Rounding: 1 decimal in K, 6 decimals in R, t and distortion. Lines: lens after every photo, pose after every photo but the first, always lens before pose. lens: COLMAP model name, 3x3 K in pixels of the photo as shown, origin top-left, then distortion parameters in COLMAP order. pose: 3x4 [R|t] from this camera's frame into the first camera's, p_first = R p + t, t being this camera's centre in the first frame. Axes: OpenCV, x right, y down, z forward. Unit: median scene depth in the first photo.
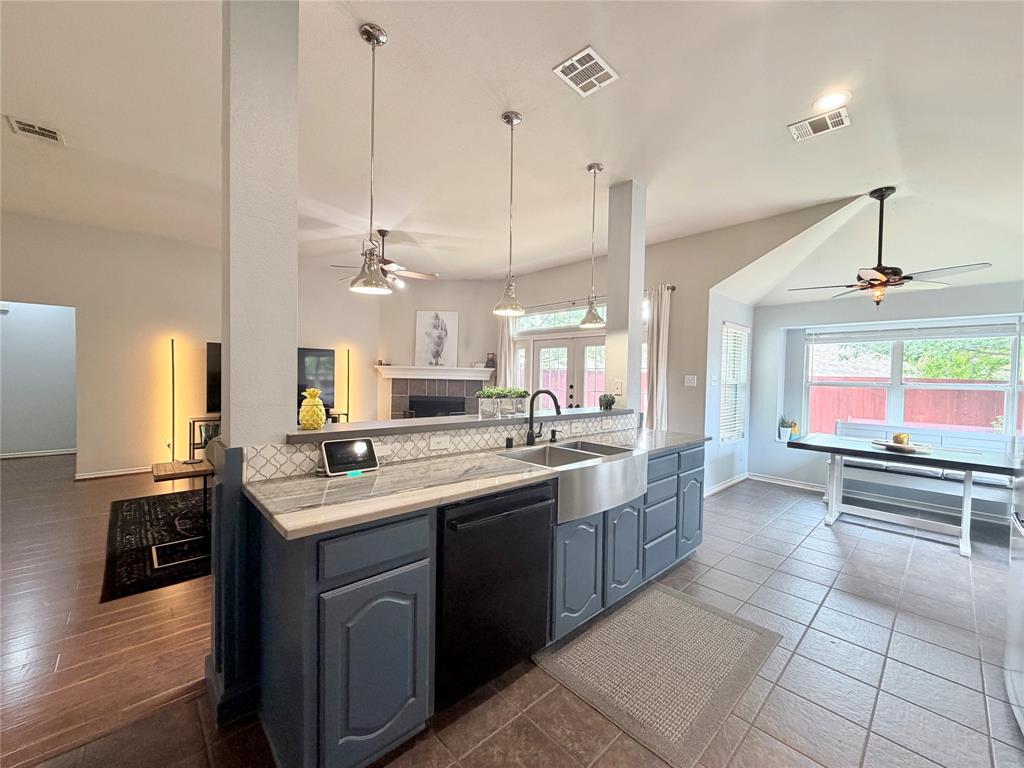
lens RADIAL K [[407.8, 0, 514.5], [0, 407.8, 384.8], [0, 0, 1]] dist [0.002507, -0.000582]
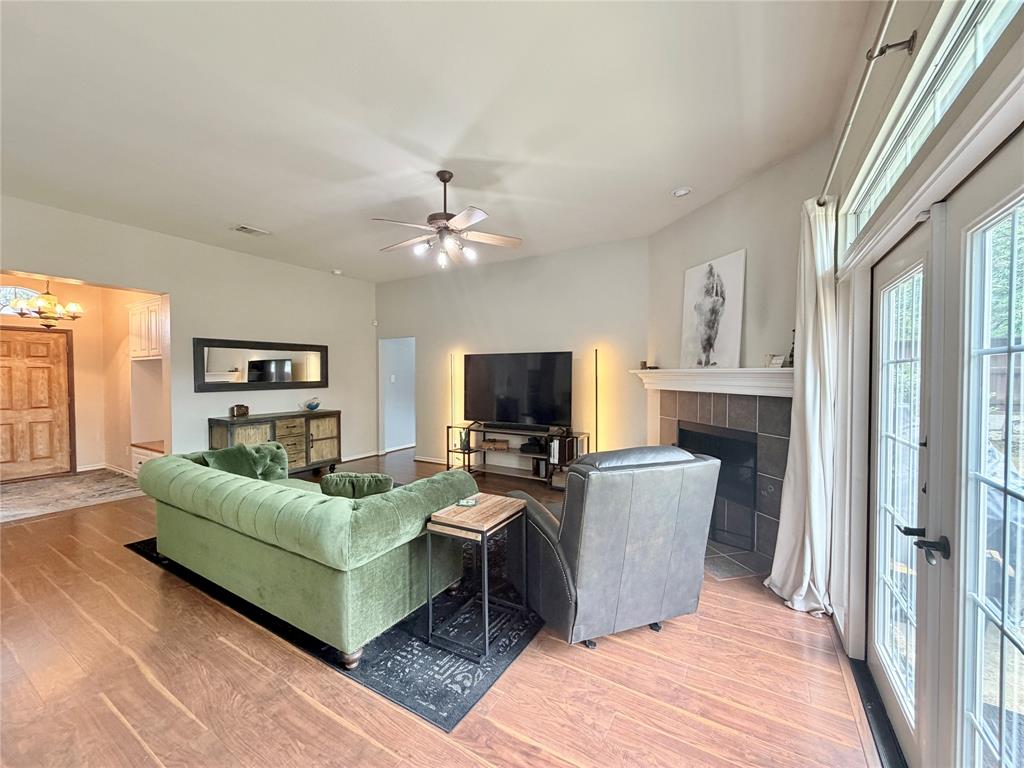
lens RADIAL K [[407.8, 0, 516.1], [0, 407.8, 382.9], [0, 0, 1]] dist [0.002507, -0.000582]
pose [[0.275984, 0.002261, -0.961160, 0.237924], [-0.011419, 0.999934, -0.000926, -0.023069], [0.961094, 0.011231, 0.275992, 0.626122]]
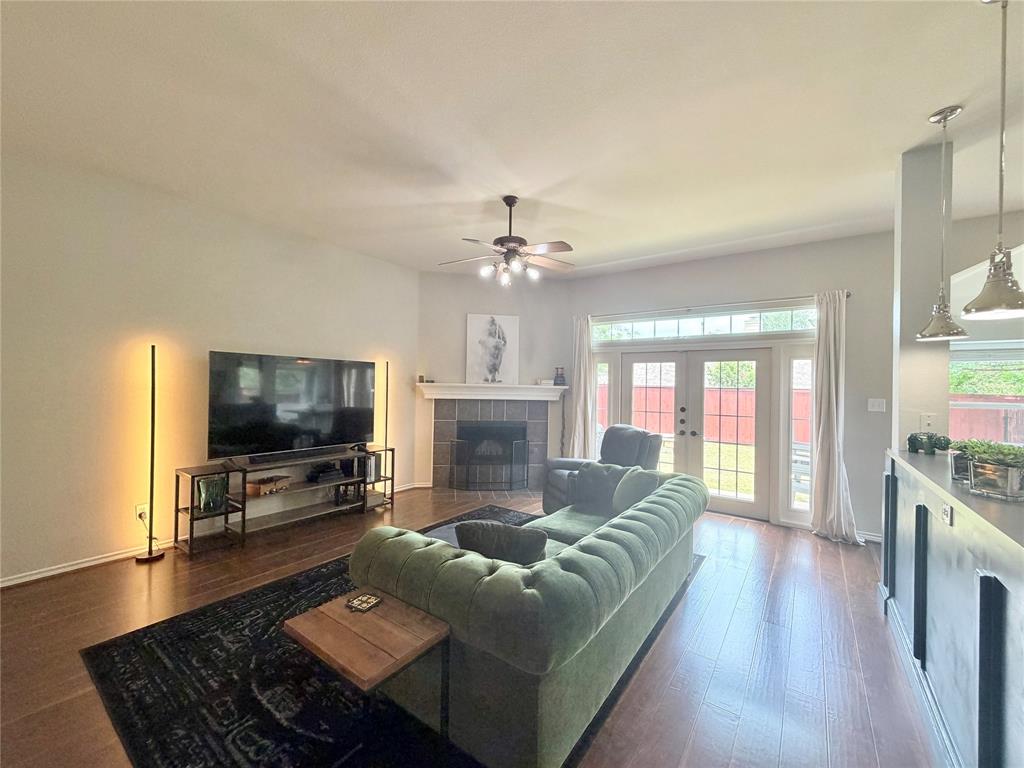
lens RADIAL K [[407.8, 0, 513.9], [0, 407.8, 386.1], [0, 0, 1]] dist [0.002507, -0.000582]
pose [[0.982198, -0.001940, 0.187836, -0.302091], [0.005575, 0.999807, -0.018824, -0.025194], [-0.187764, 0.019536, 0.982020, 0.208381]]
